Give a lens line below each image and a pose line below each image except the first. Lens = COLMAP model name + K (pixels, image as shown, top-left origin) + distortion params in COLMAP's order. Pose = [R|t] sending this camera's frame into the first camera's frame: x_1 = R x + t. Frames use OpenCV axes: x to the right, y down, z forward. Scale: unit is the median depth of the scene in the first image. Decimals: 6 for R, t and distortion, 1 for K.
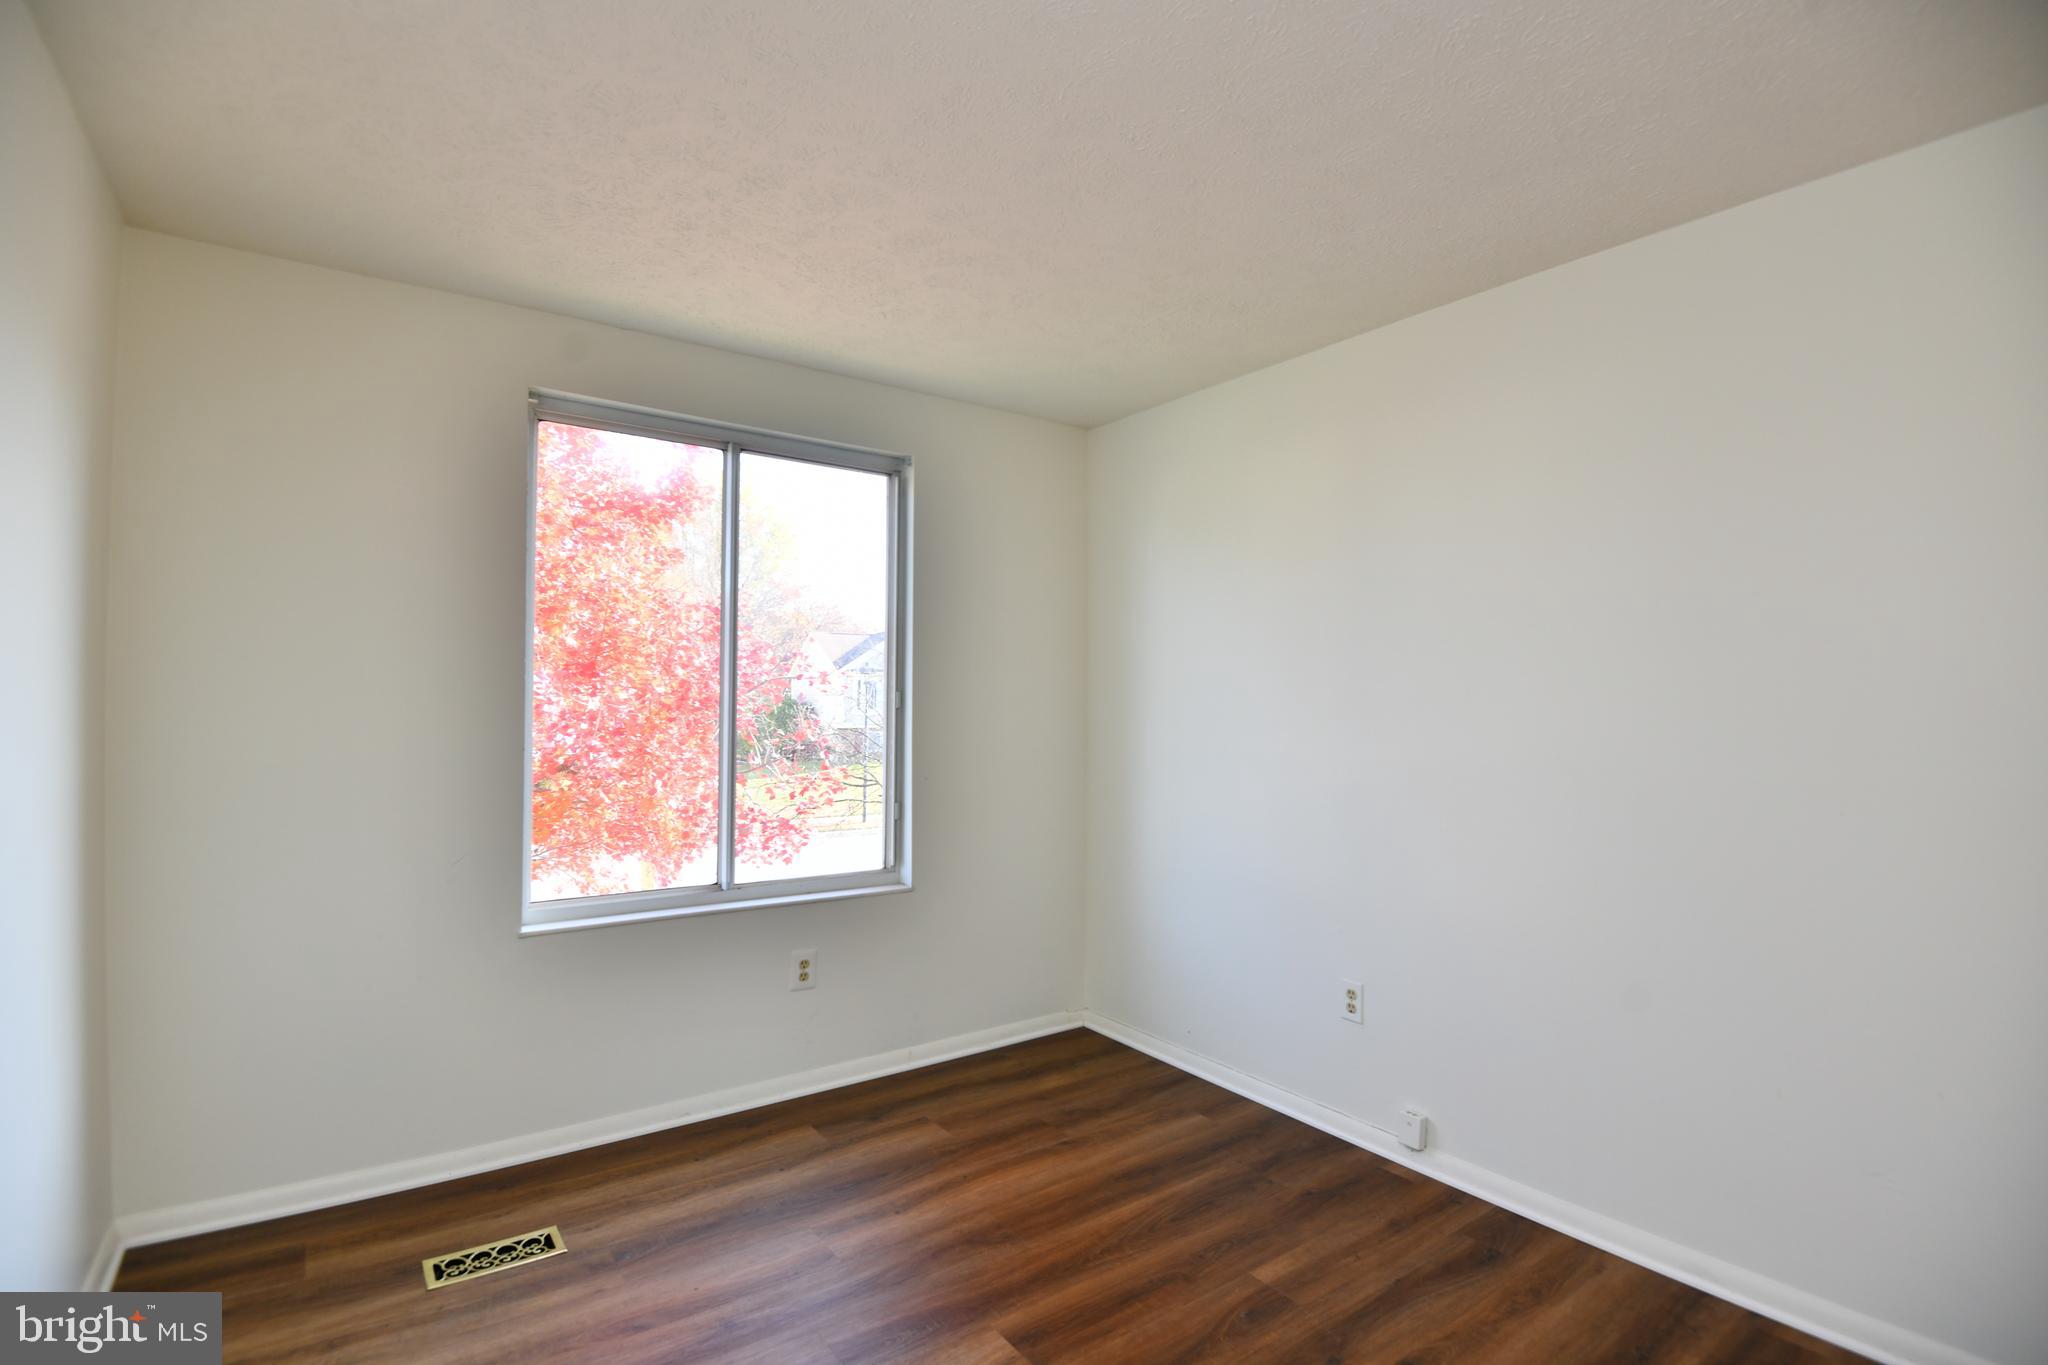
lens RADIAL K [[954.4, 0, 1024.0], [0, 954.4, 682.5], [0, 0, 1]] dist [0.002503, -0.034757]
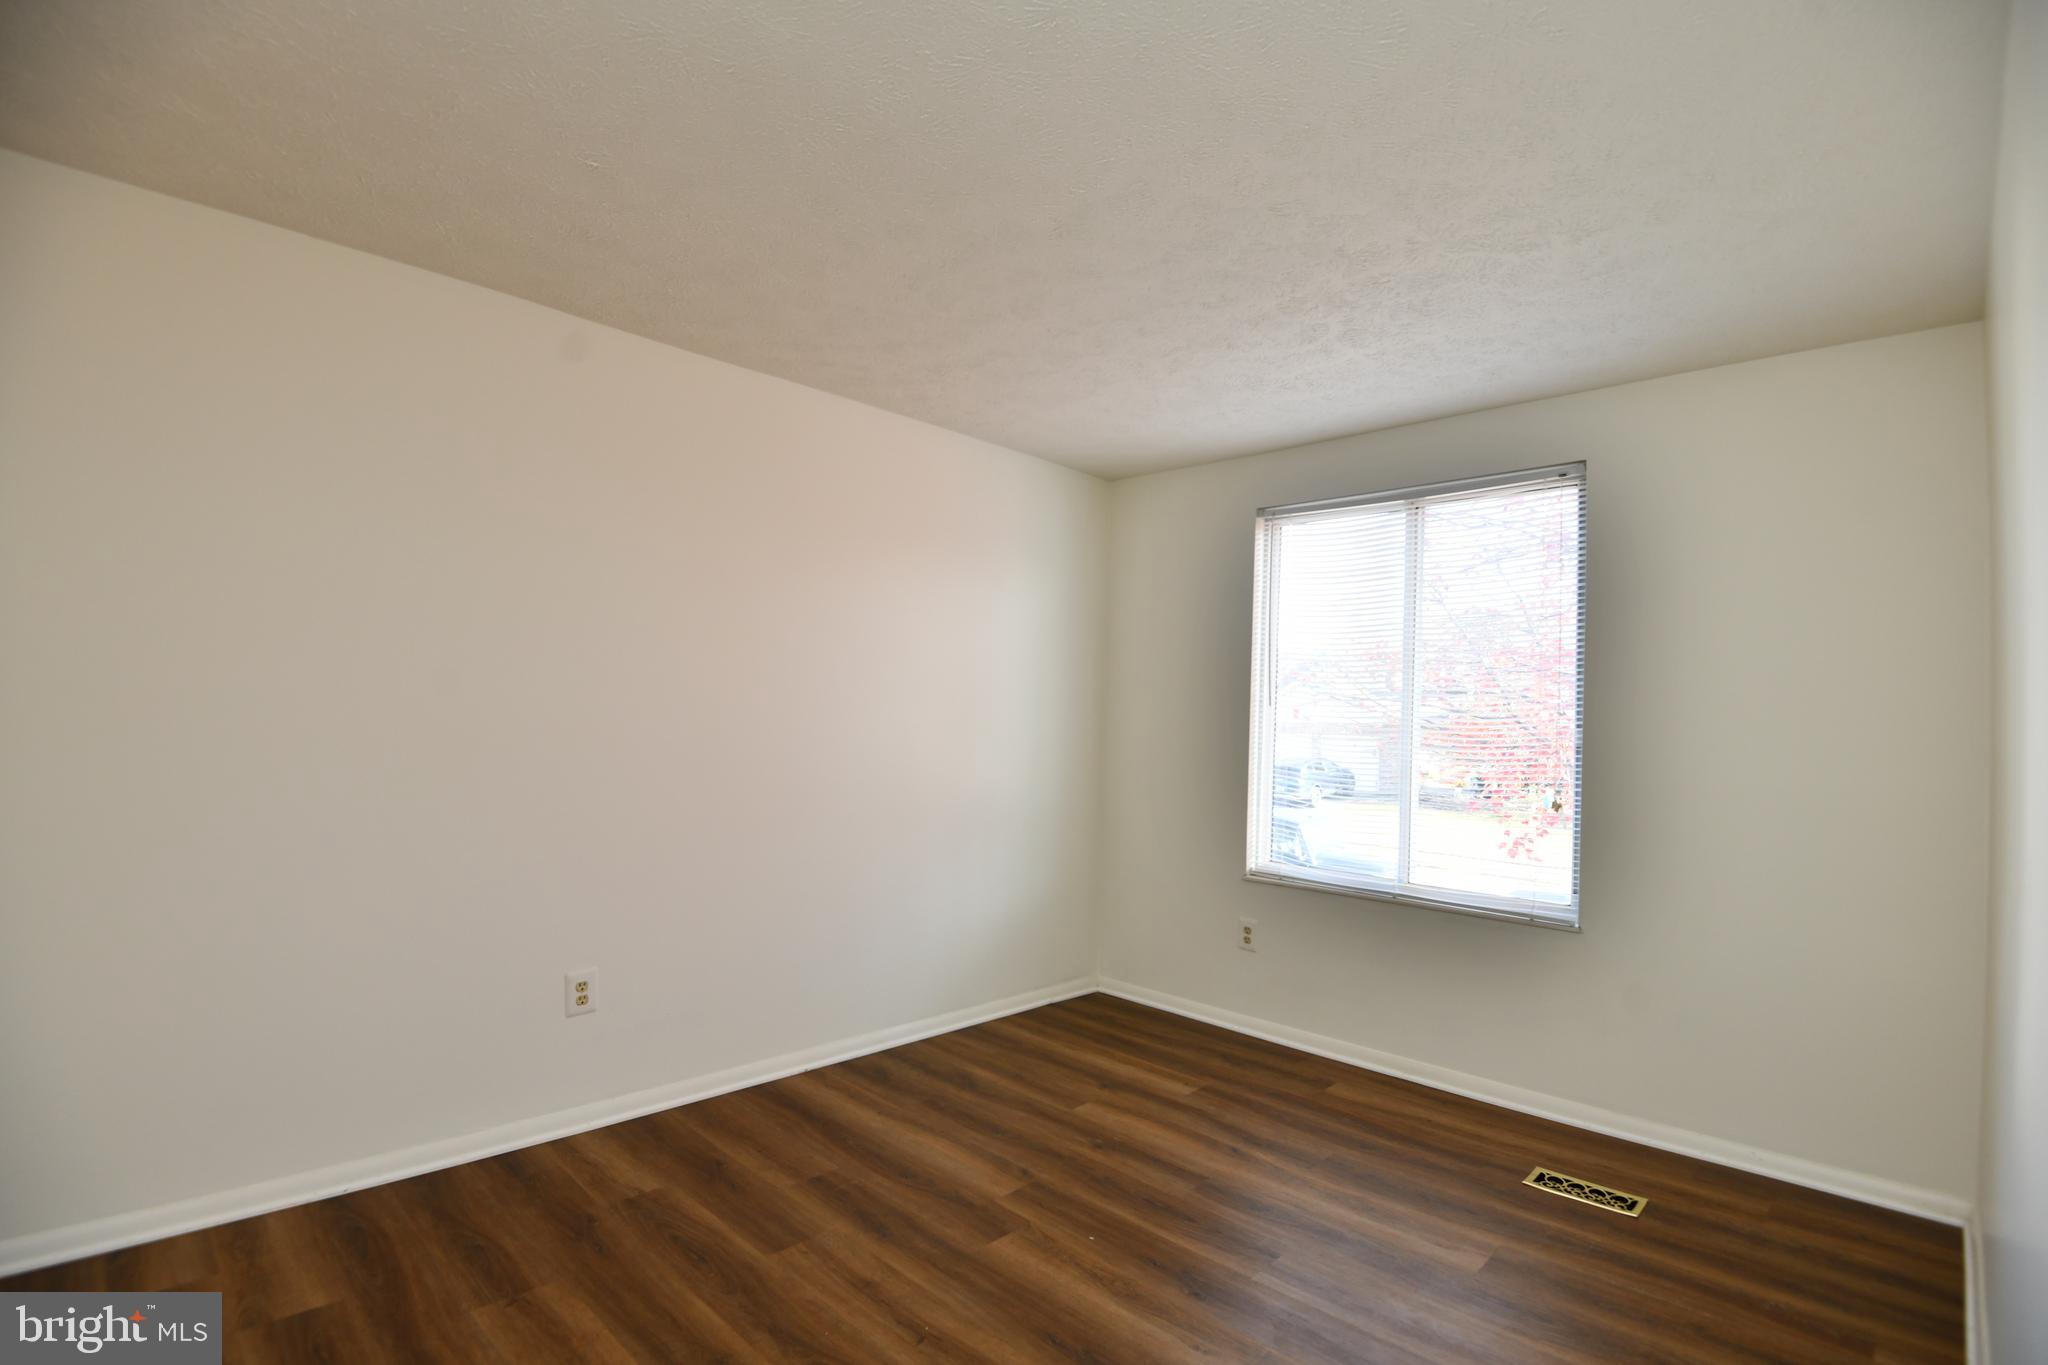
lens RADIAL K [[954.4, 0, 1024.0], [0, 954.4, 682.5], [0, 0, 1]] dist [0.002503, -0.034757]
pose [[0.151734, 0.009503, -0.988376, 0.678608], [0.048556, 0.998675, 0.017056, -0.065508], [0.987228, -0.050579, 0.151072, 0.333706]]
